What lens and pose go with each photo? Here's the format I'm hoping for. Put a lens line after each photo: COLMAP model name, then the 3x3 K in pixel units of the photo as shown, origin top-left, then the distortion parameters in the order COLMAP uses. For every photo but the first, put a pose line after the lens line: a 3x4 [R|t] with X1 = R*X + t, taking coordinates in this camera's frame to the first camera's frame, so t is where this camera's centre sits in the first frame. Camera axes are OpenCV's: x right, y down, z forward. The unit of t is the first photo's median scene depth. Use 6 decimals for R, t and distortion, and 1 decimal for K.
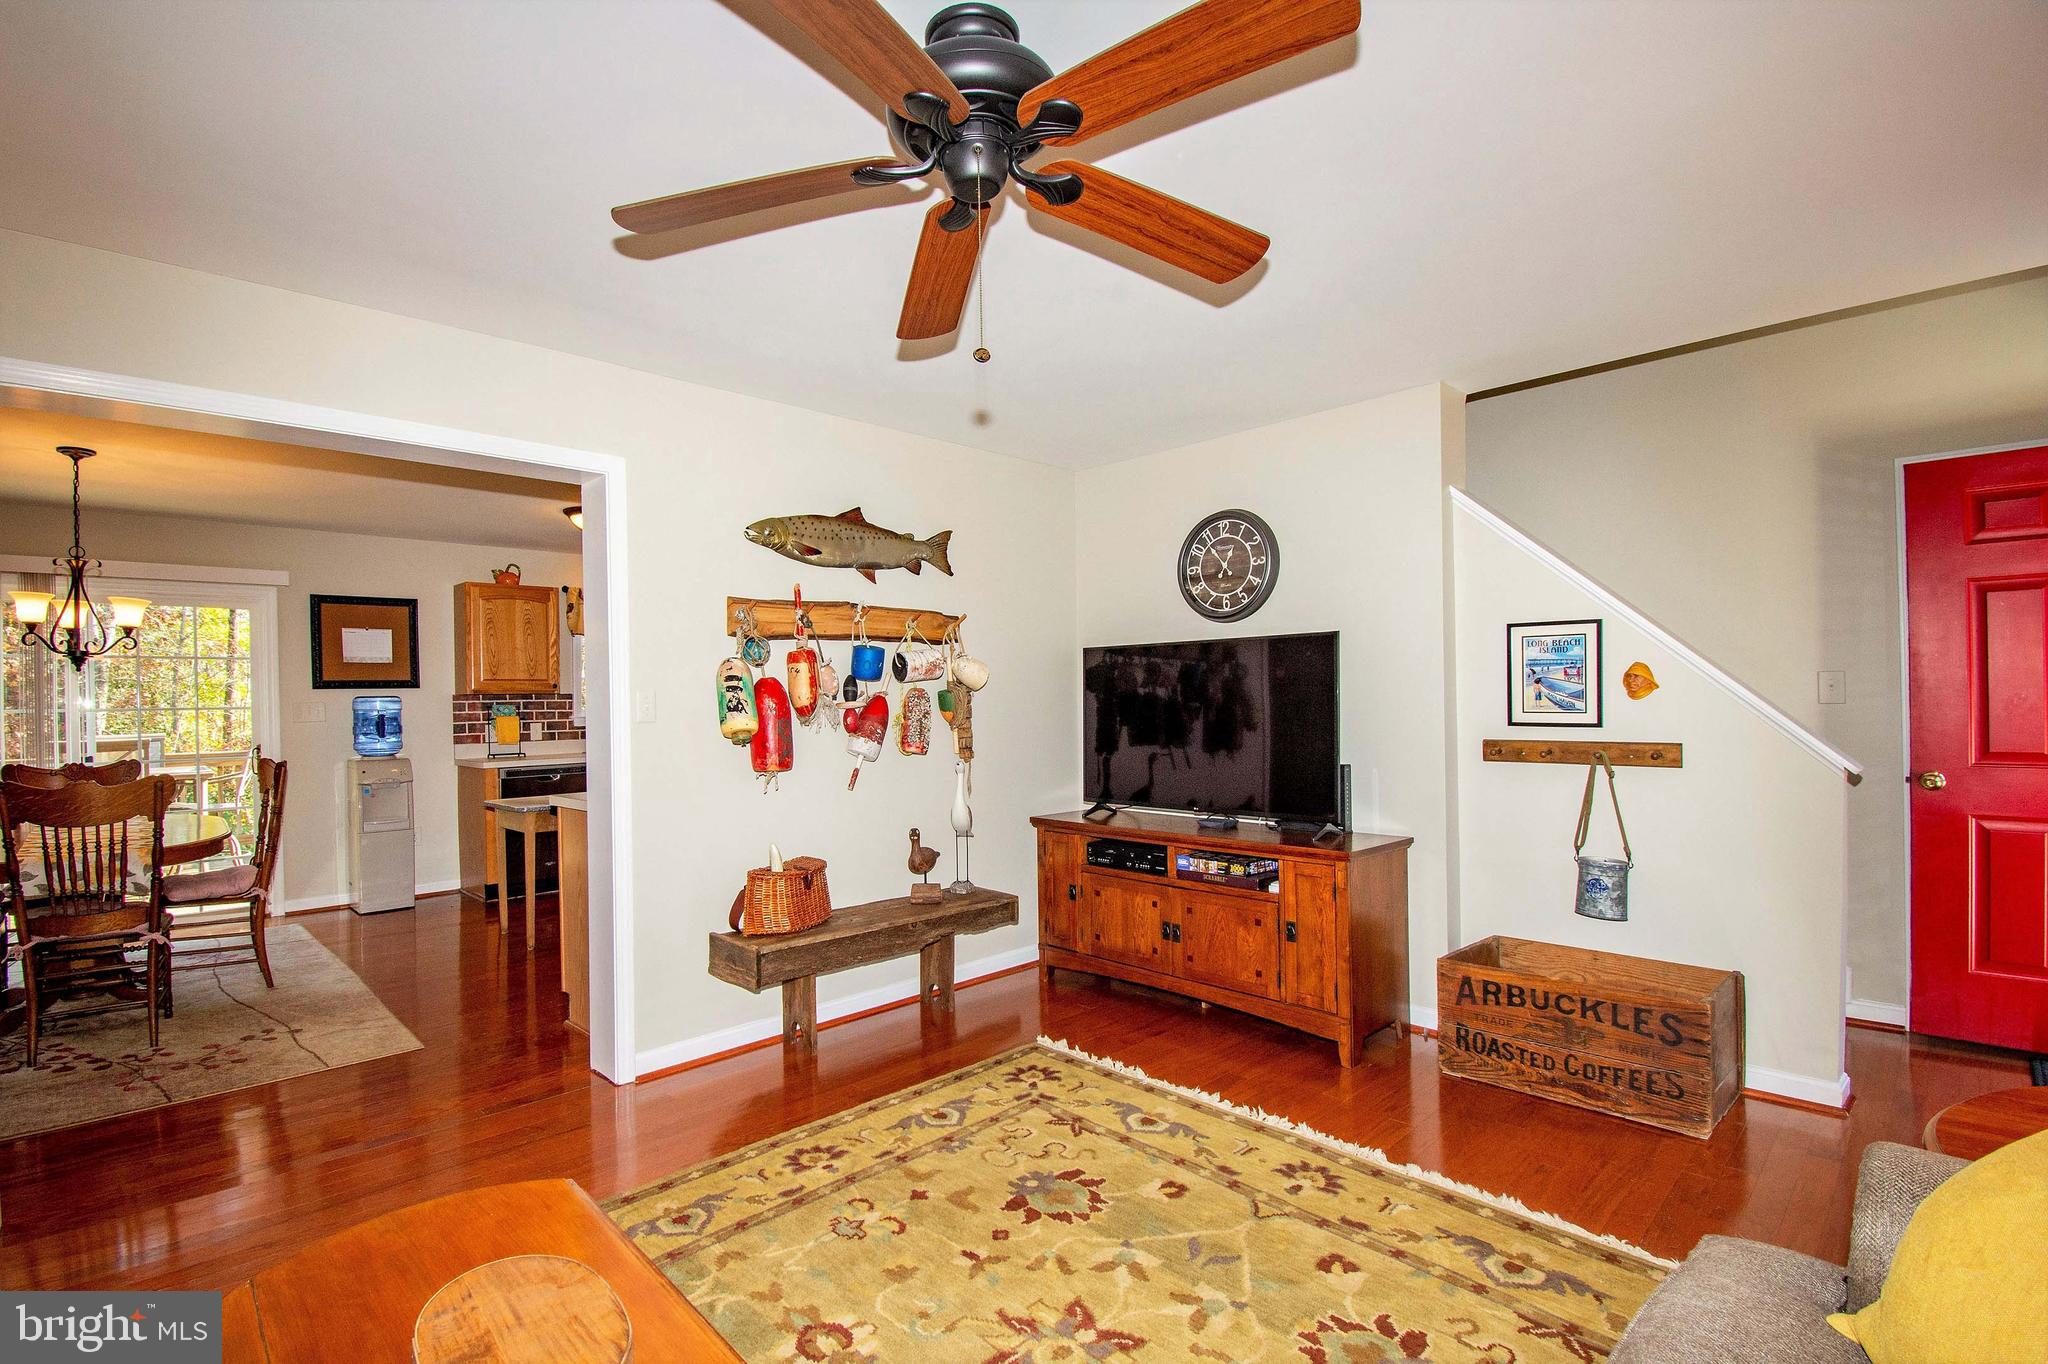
lens RADIAL K [[953.2, 0, 974.0], [0, 953.2, 698.4], [0, 0, 1]] dist [0.000682, -0.007637]
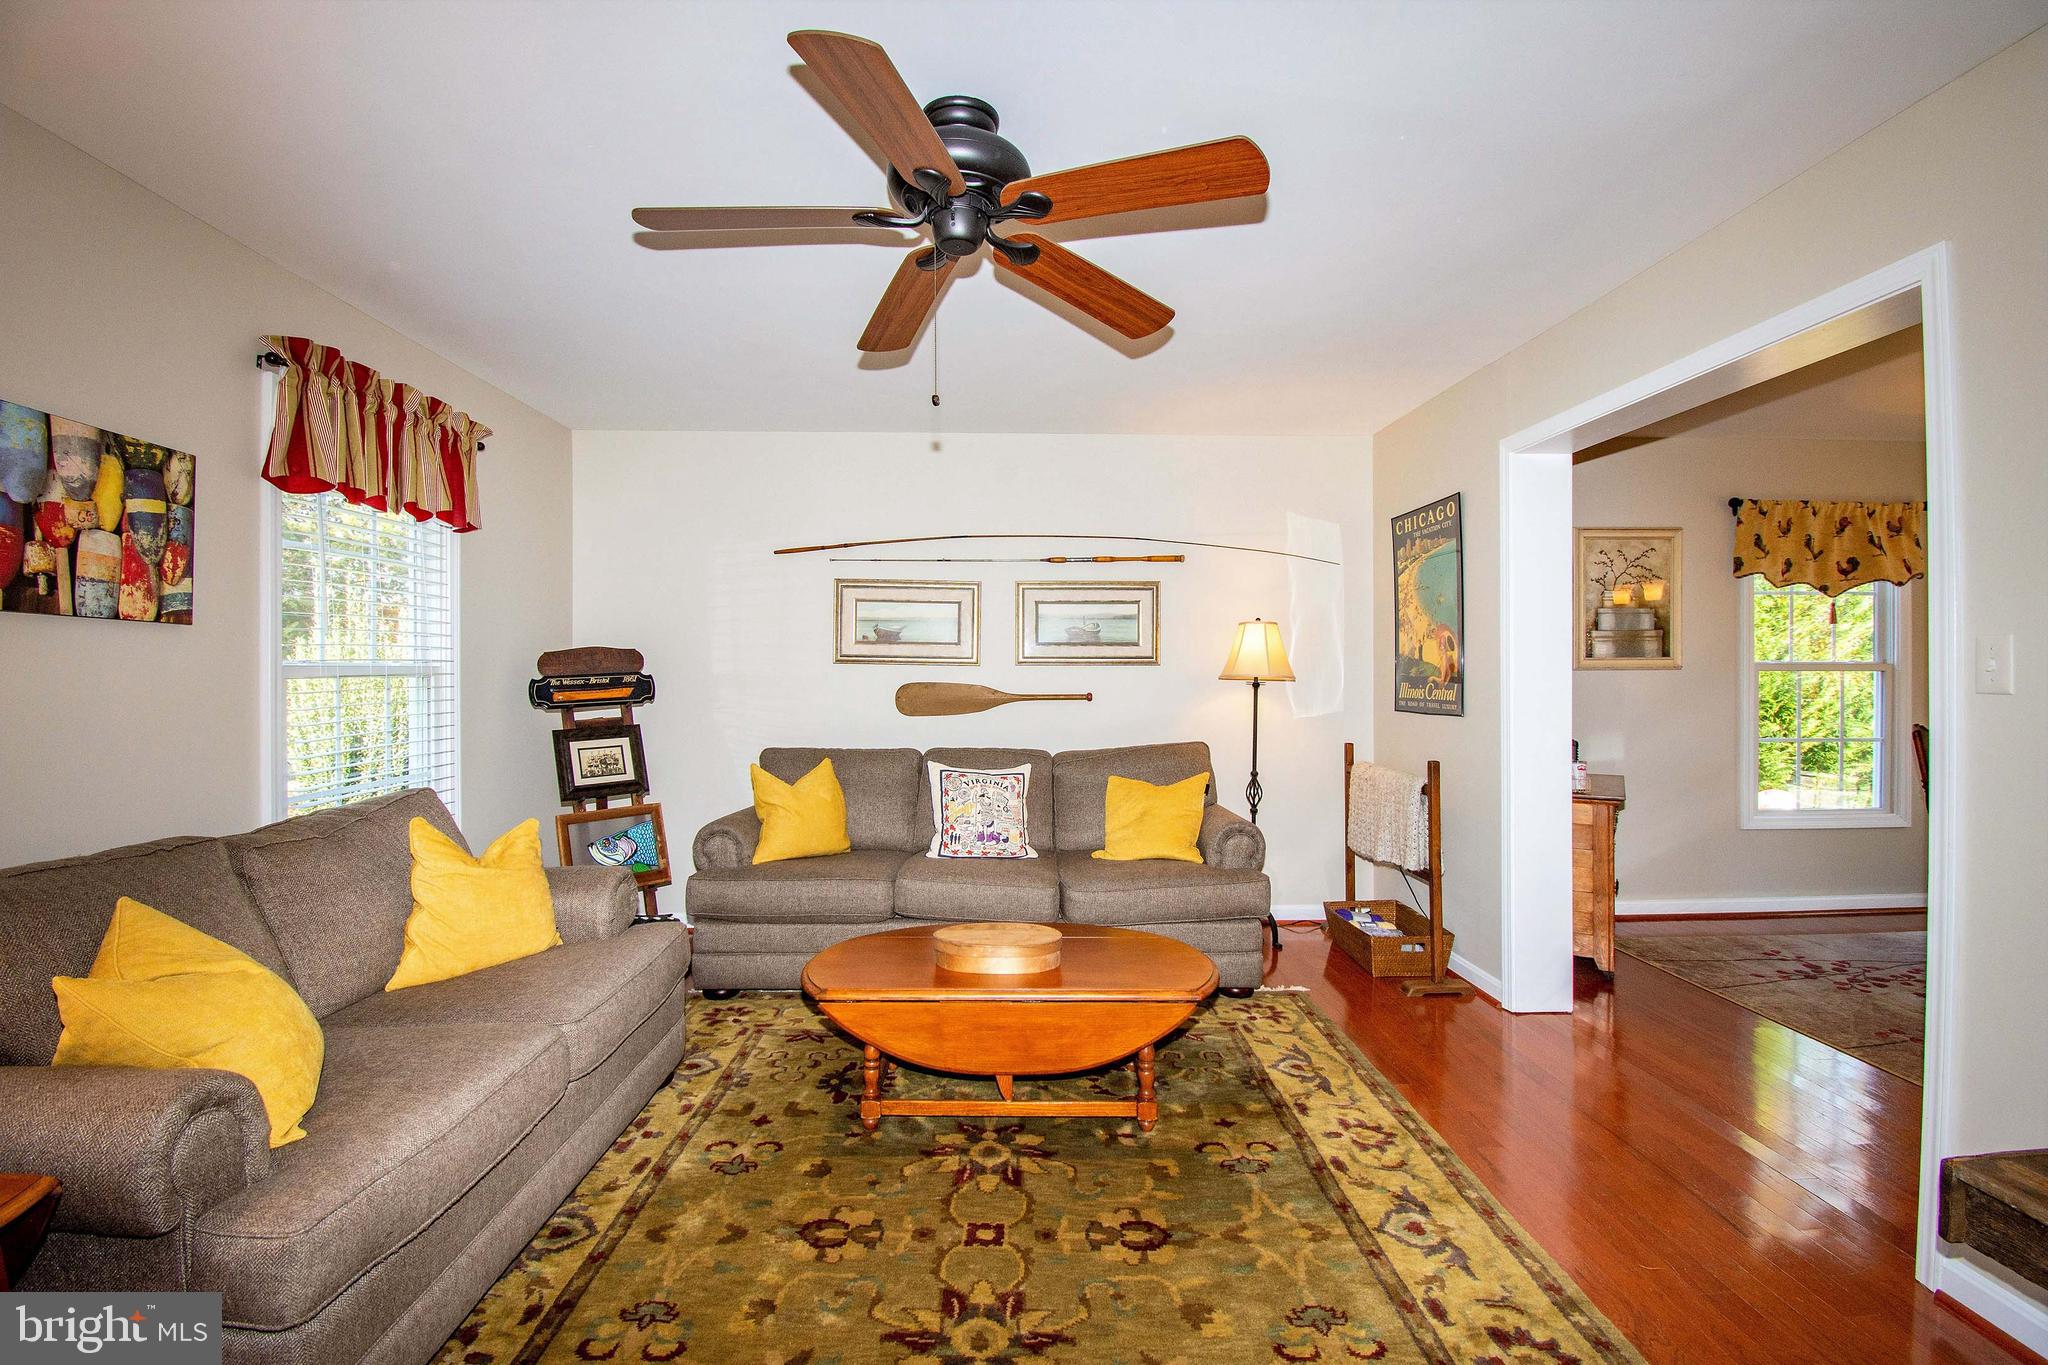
lens RADIAL K [[904.0, 0, 1028.8], [0, 904.0, 667.9], [0, 0, 1]] dist [0.014228, -0.021966]
pose [[-0.659196, 0.018050, -0.751754, 0.371939], [0.016441, 0.999819, 0.009589, -0.003142], [0.751791, -0.006039, -0.659374, 0.829647]]
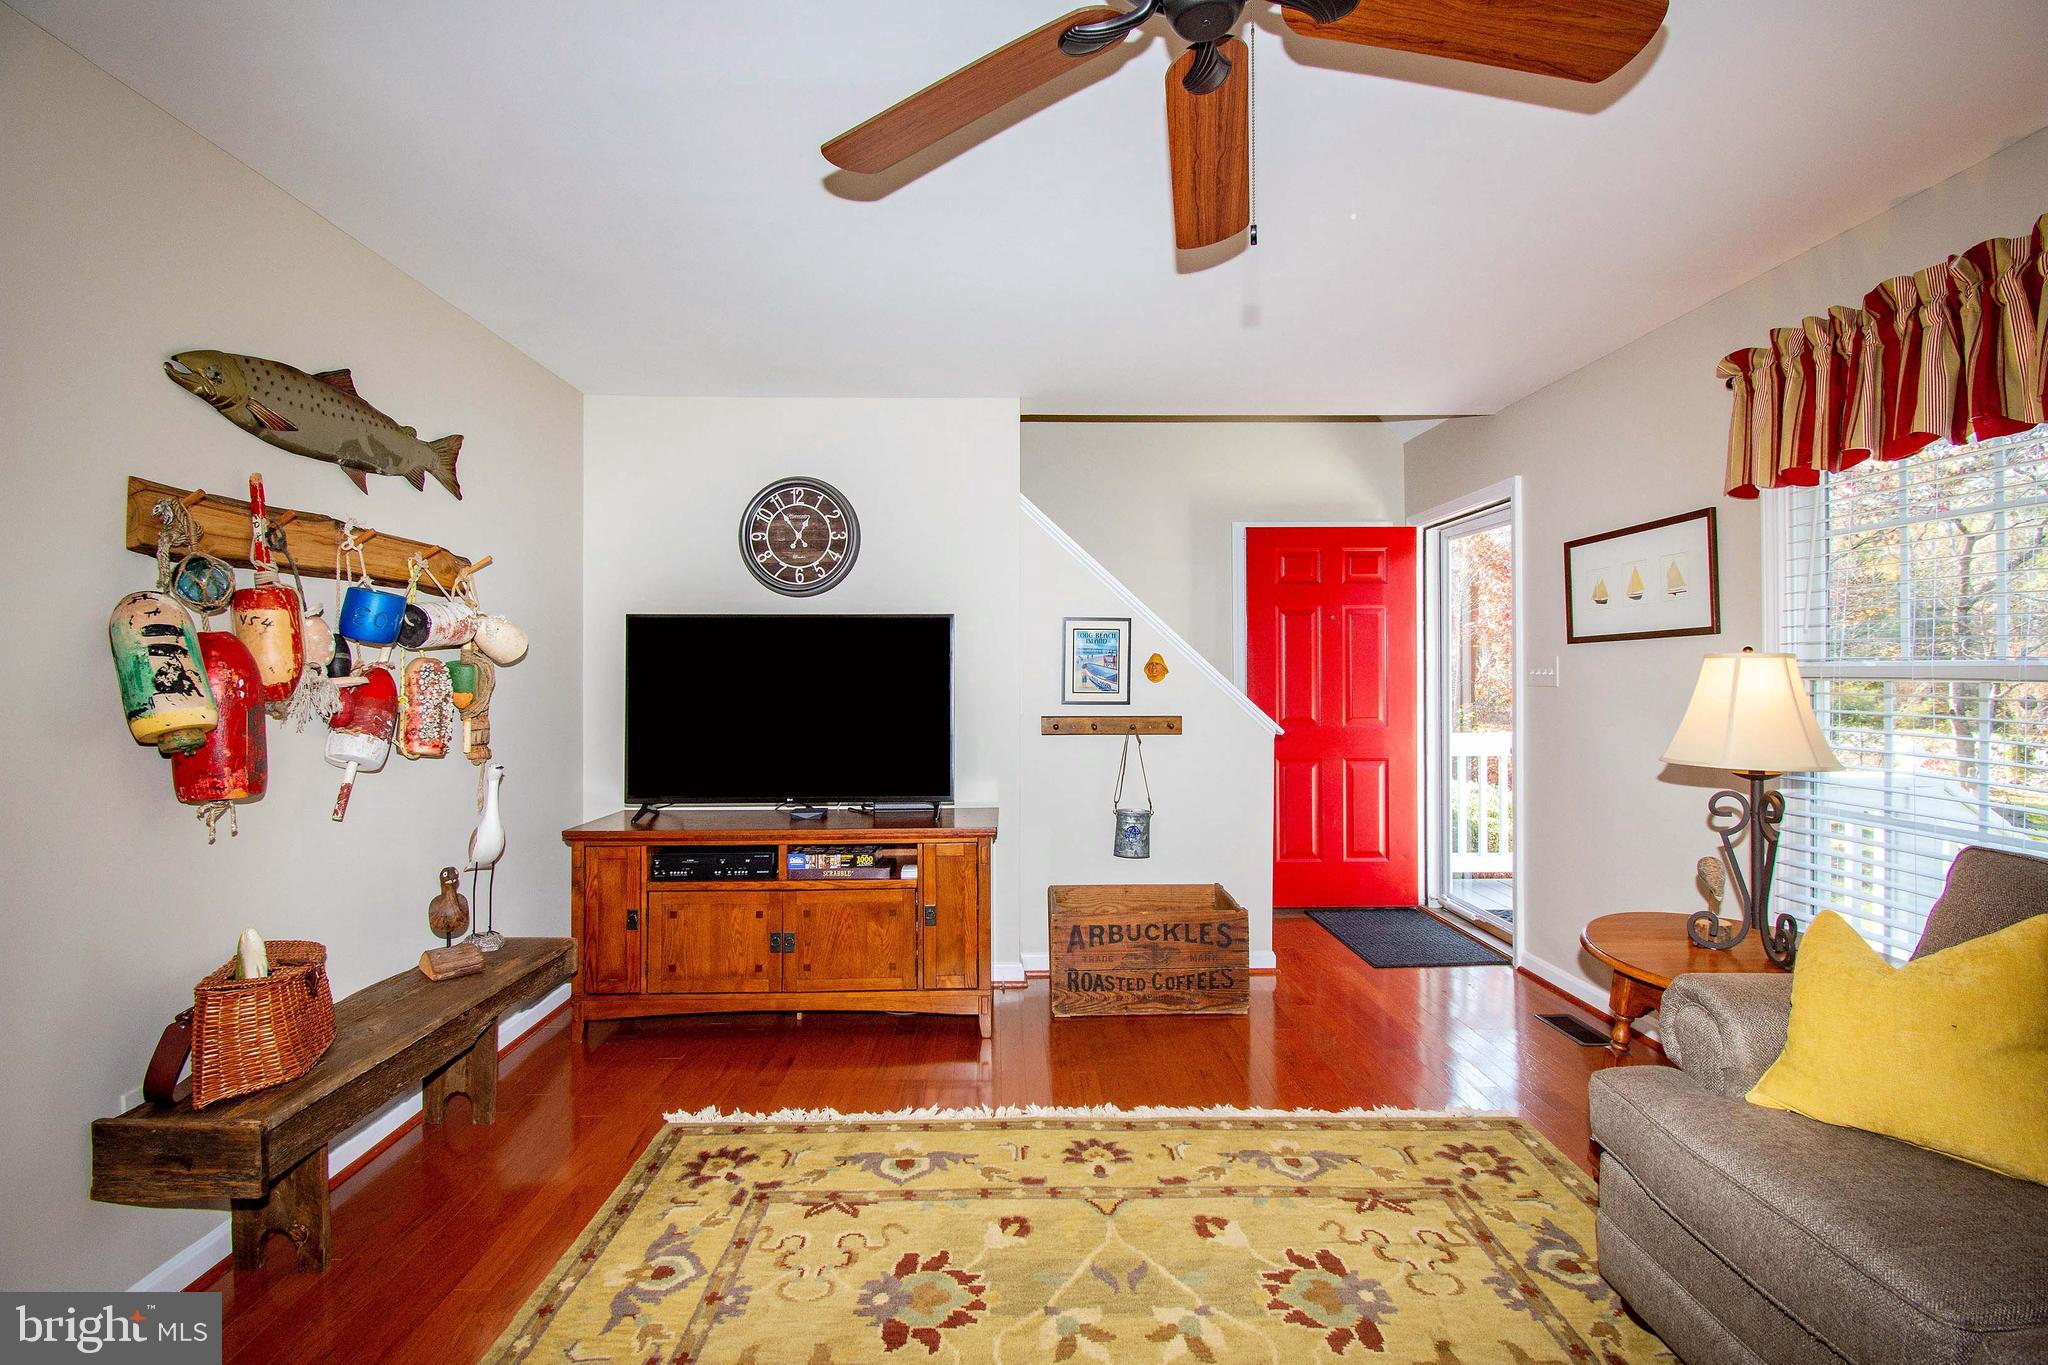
lens RADIAL K [[904.0, 0, 1032.2], [0, 904.0, 667.8], [0, 0, 1]] dist [0.014228, -0.021966]
pose [[0.657686, 0.019215, 0.753047, -0.288911], [-0.009111, 0.999804, -0.017554, 0.003706], [-0.753237, 0.004684, 0.657733, 0.284553]]
